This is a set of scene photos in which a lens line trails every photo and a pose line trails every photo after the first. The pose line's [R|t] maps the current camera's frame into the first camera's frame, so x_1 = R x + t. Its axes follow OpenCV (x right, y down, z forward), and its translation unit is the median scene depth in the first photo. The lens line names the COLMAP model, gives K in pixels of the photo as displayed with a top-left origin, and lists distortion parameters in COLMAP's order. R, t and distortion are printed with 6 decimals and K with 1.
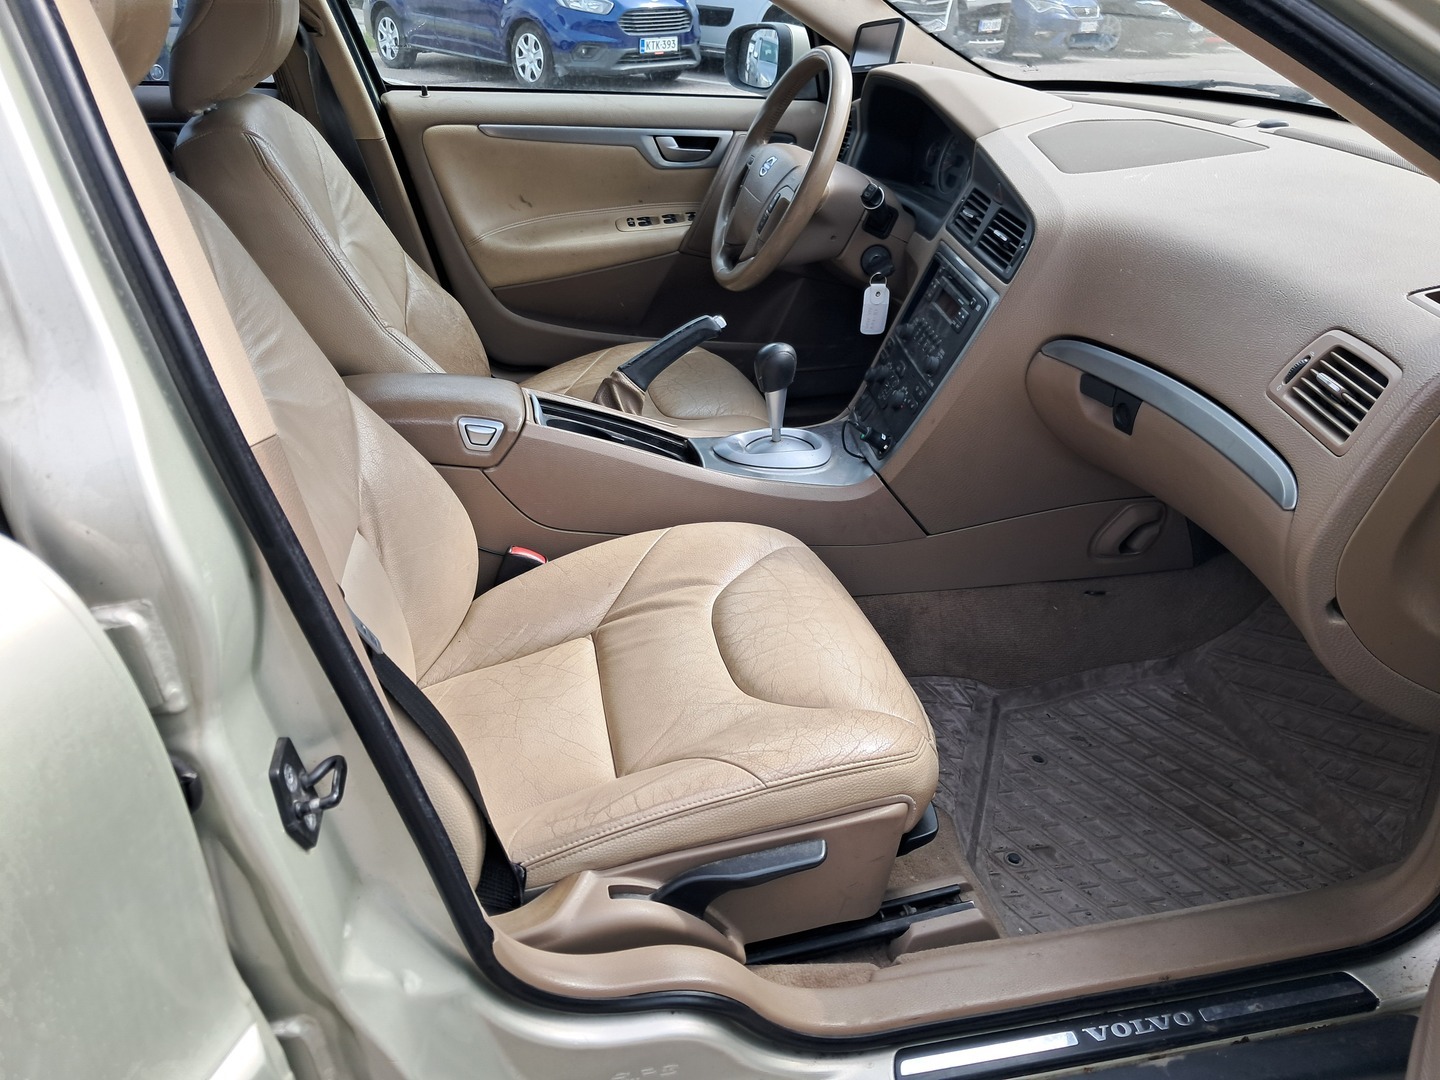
lens RADIAL K [[1119.3, 0, 724.0], [0, 1119.3, 517.4], [0, 0, 1]] dist [0.031500, -0.068963]
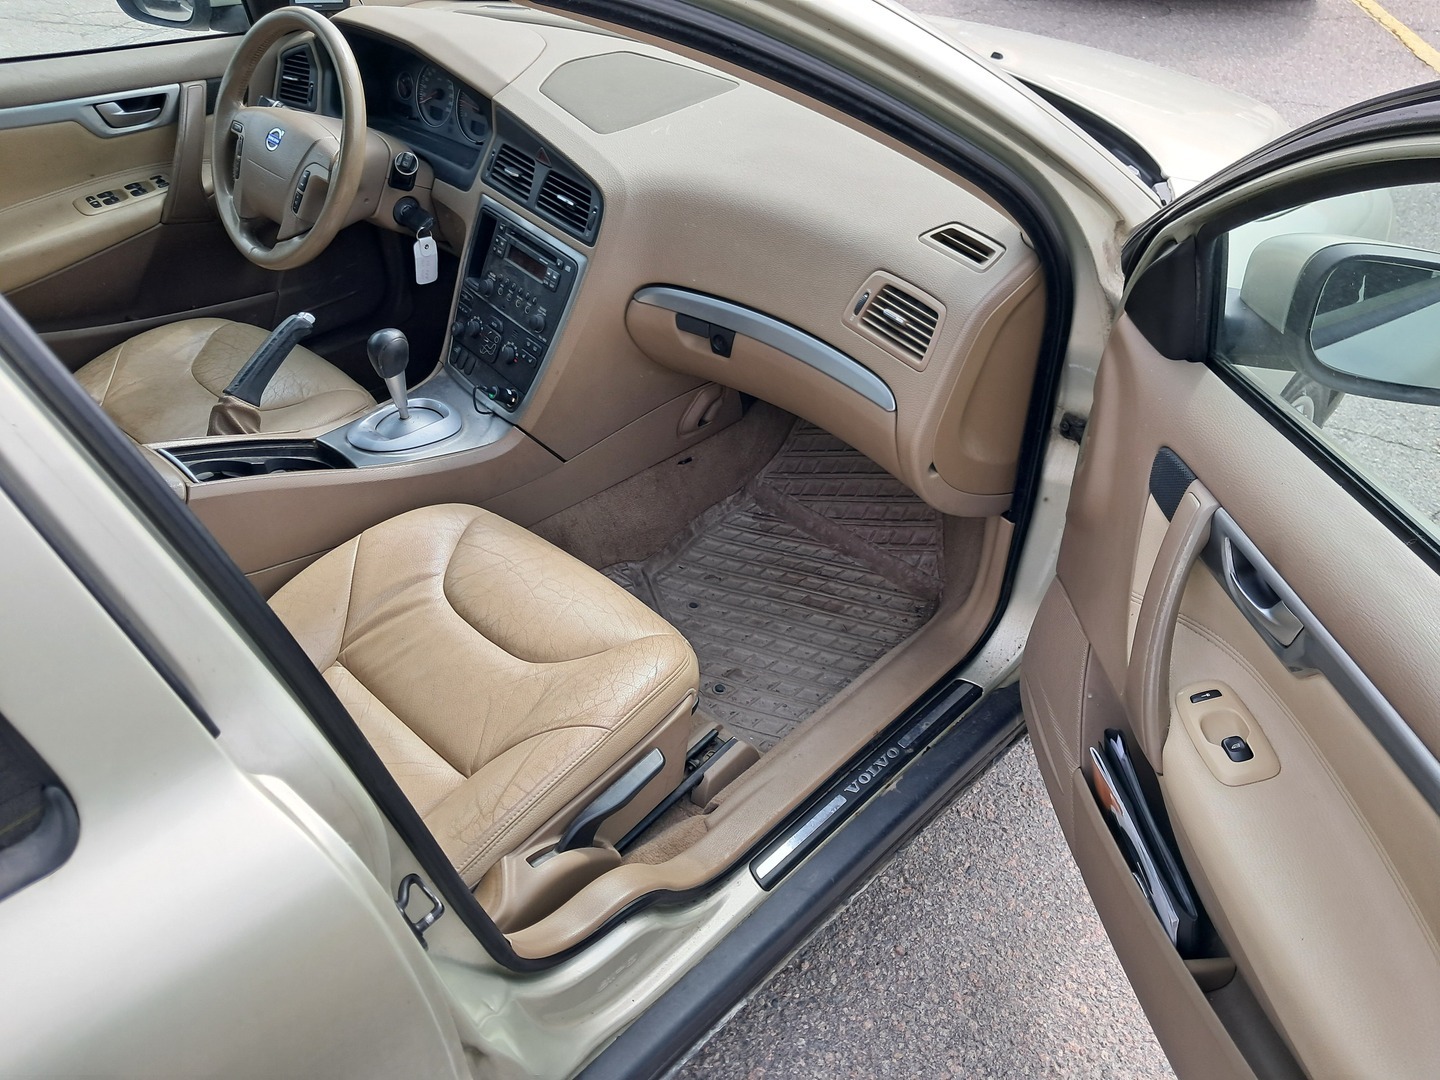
lens RADIAL K [[1102.7, 0, 722.2], [0, 1102.7, 514.9], [0, 0, 1]] dist [0.086147, -0.174948]
pose [[0.823214, -0.328166, 0.463277, -0.245317], [0.240781, 0.940802, 0.238572, -0.175984], [-0.514143, -0.084848, 0.853497, -0.073293]]
